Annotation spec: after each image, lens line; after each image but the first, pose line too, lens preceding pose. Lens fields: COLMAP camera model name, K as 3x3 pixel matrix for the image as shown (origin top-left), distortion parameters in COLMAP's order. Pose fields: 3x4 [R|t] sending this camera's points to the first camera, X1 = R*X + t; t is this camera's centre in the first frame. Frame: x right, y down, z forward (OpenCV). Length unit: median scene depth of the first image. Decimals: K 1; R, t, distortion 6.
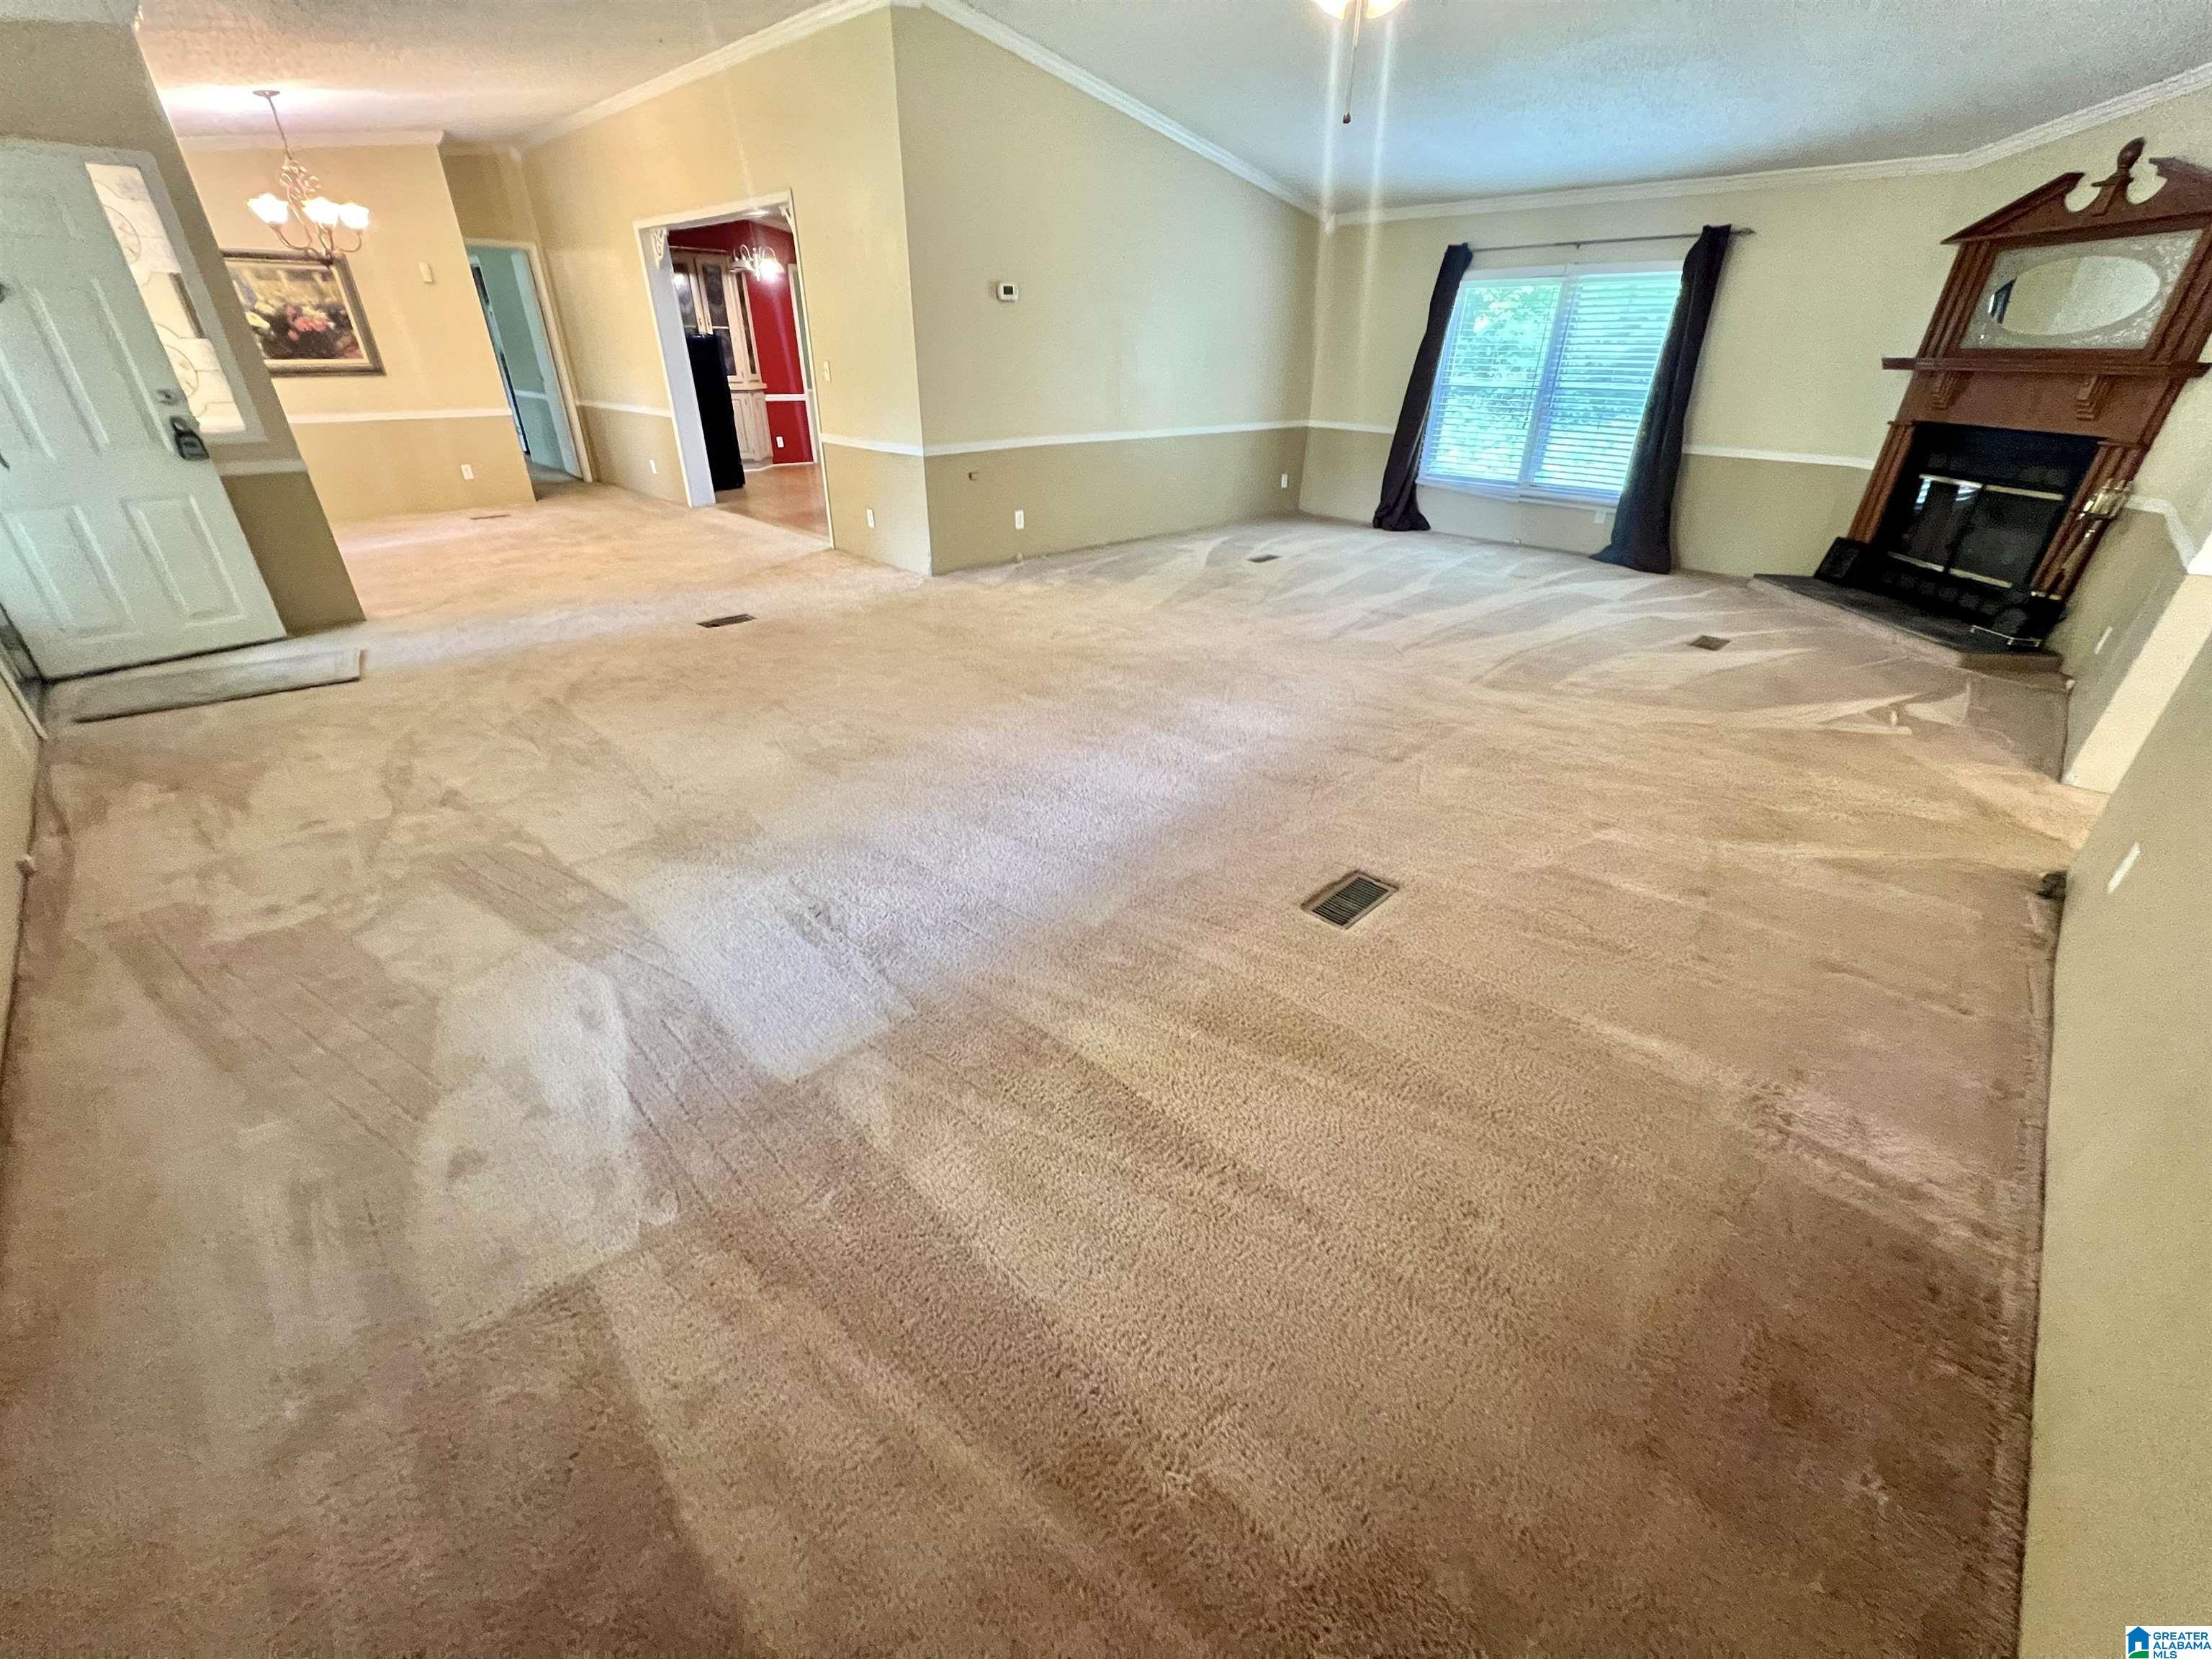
lens RADIAL K [[886.2, 0, 1106.0], [0, 886.2, 829.5], [0, 0, 1]] dist [-0.000507, -0.000167]
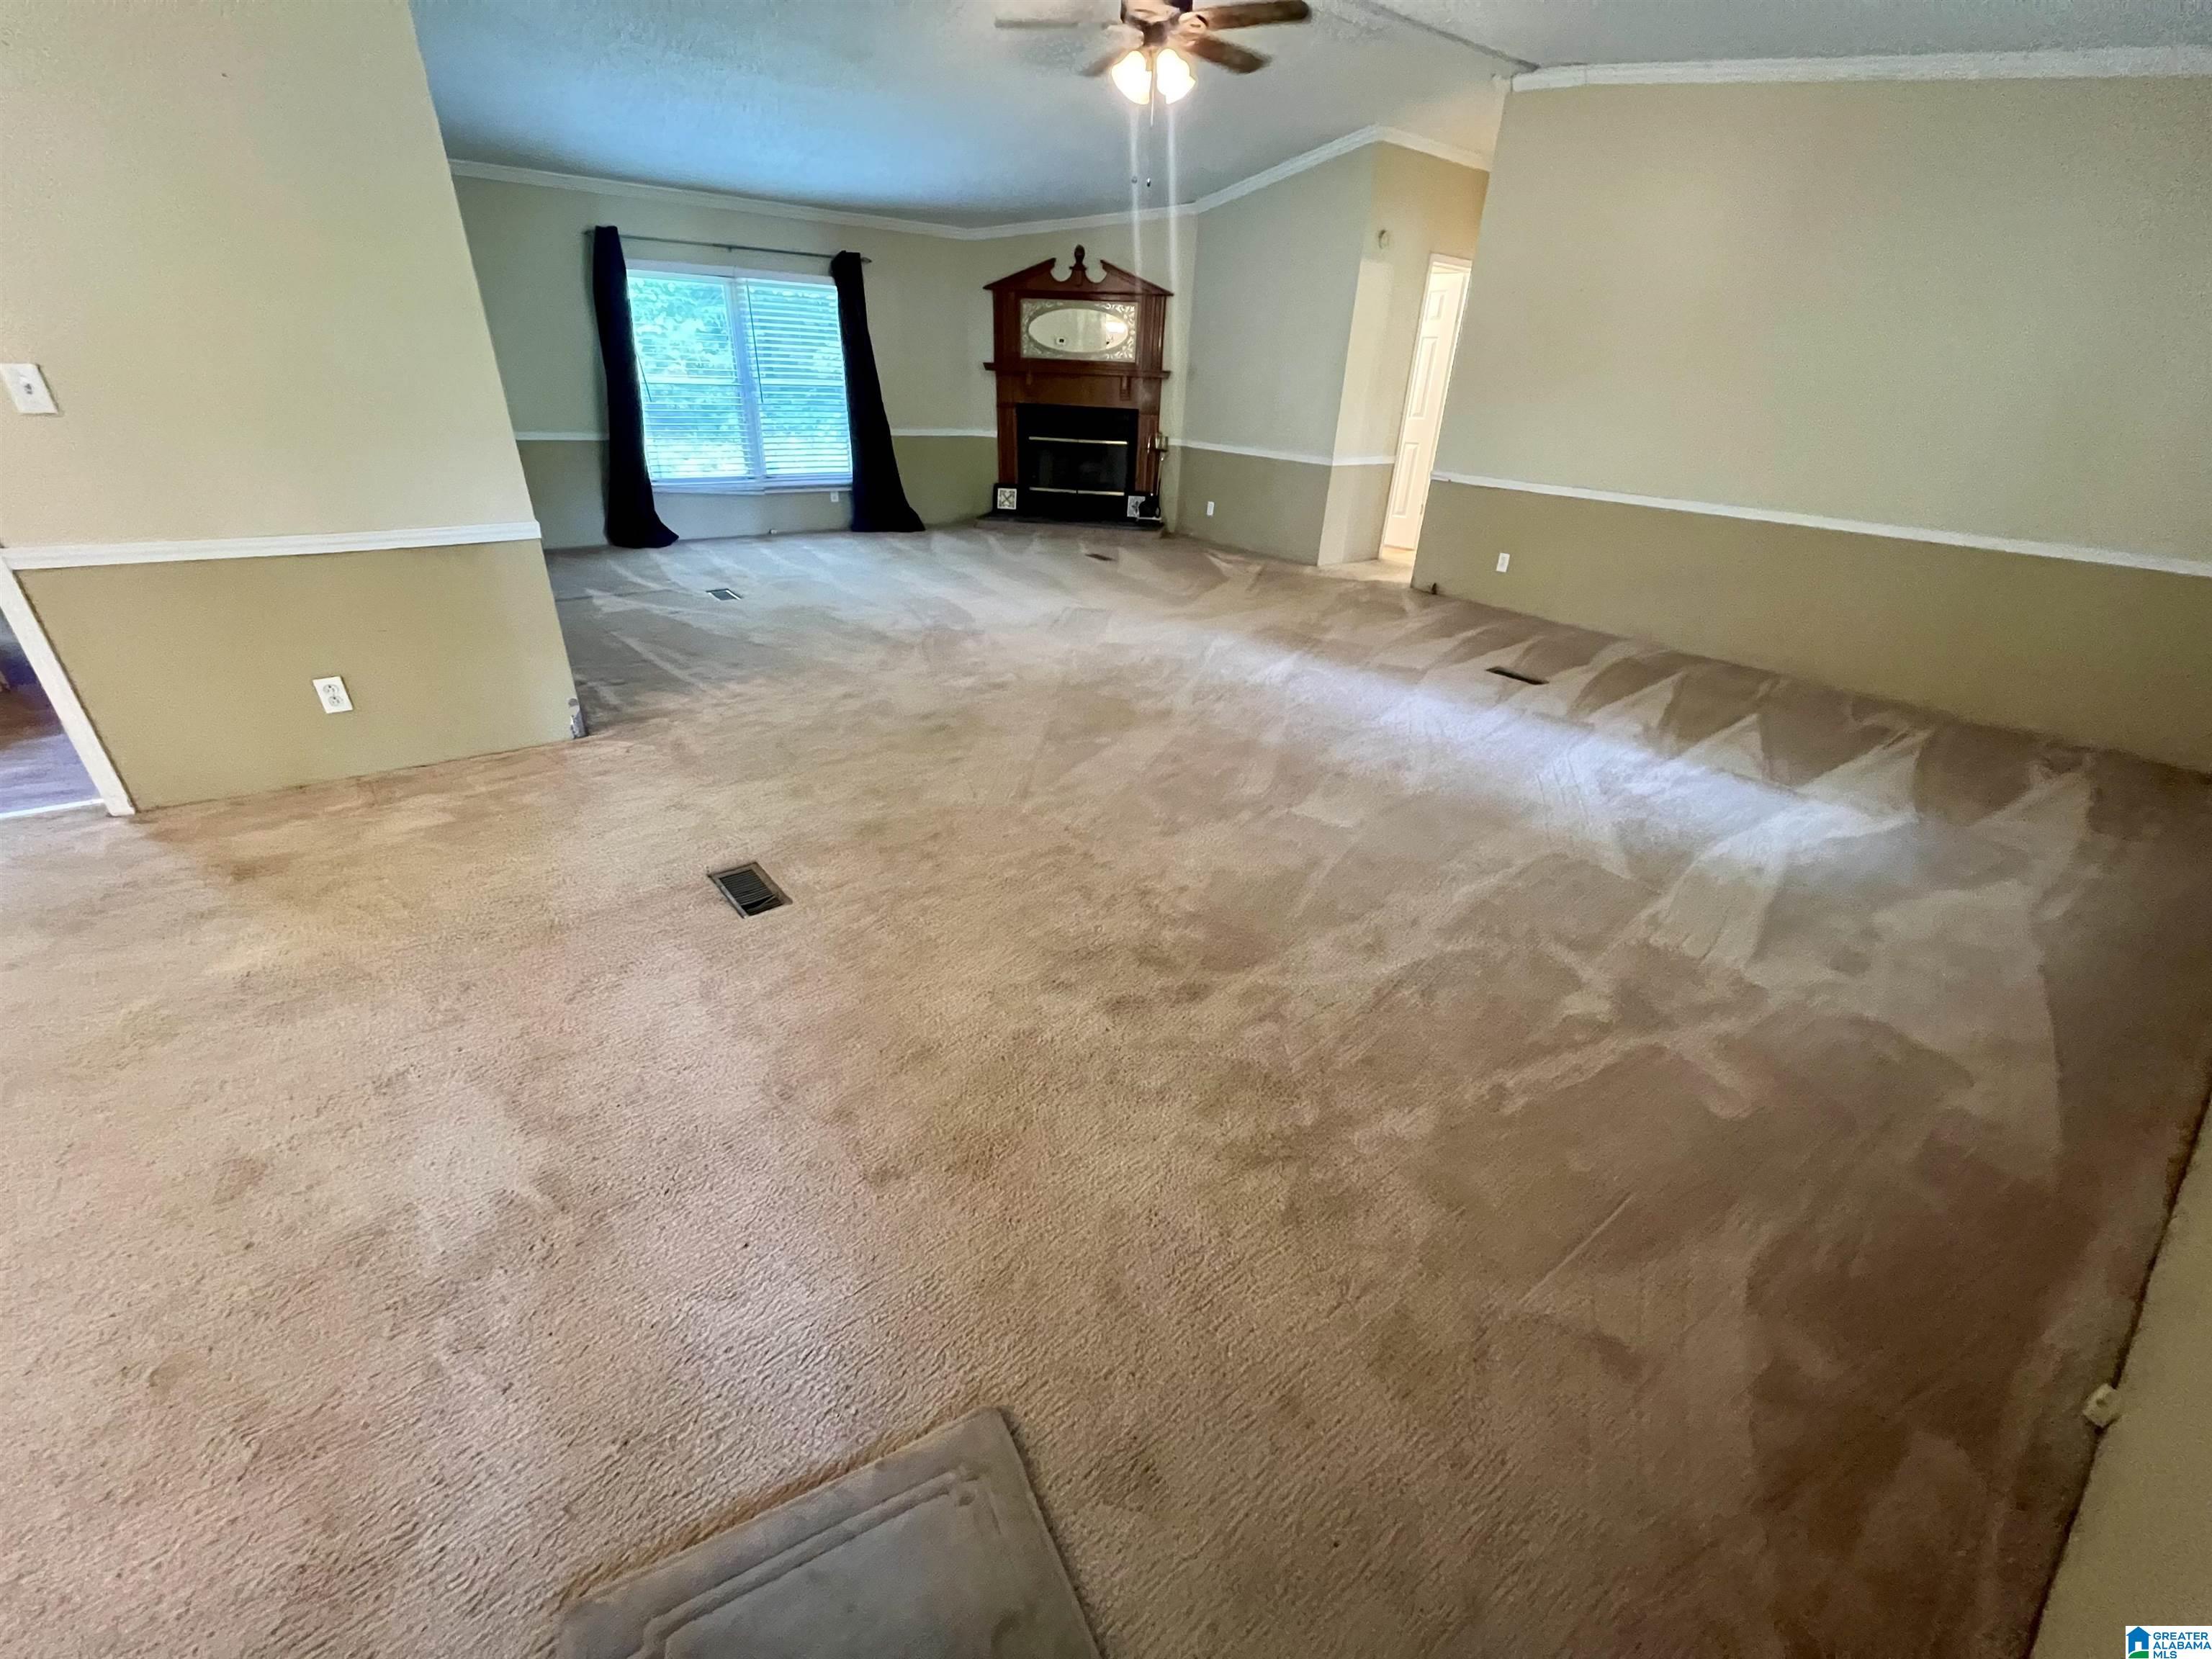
lens RADIAL K [[888.6, 0, 1106.0], [0, 888.6, 829.5], [0, 0, 1]] dist [0.001060, 0.000067]
pose [[0.151414, -0.460740, 0.874524, -0.754816], [0.438114, 0.824358, 0.358455, -0.324314], [-0.886076, 0.328866, 0.326676, 0.576469]]
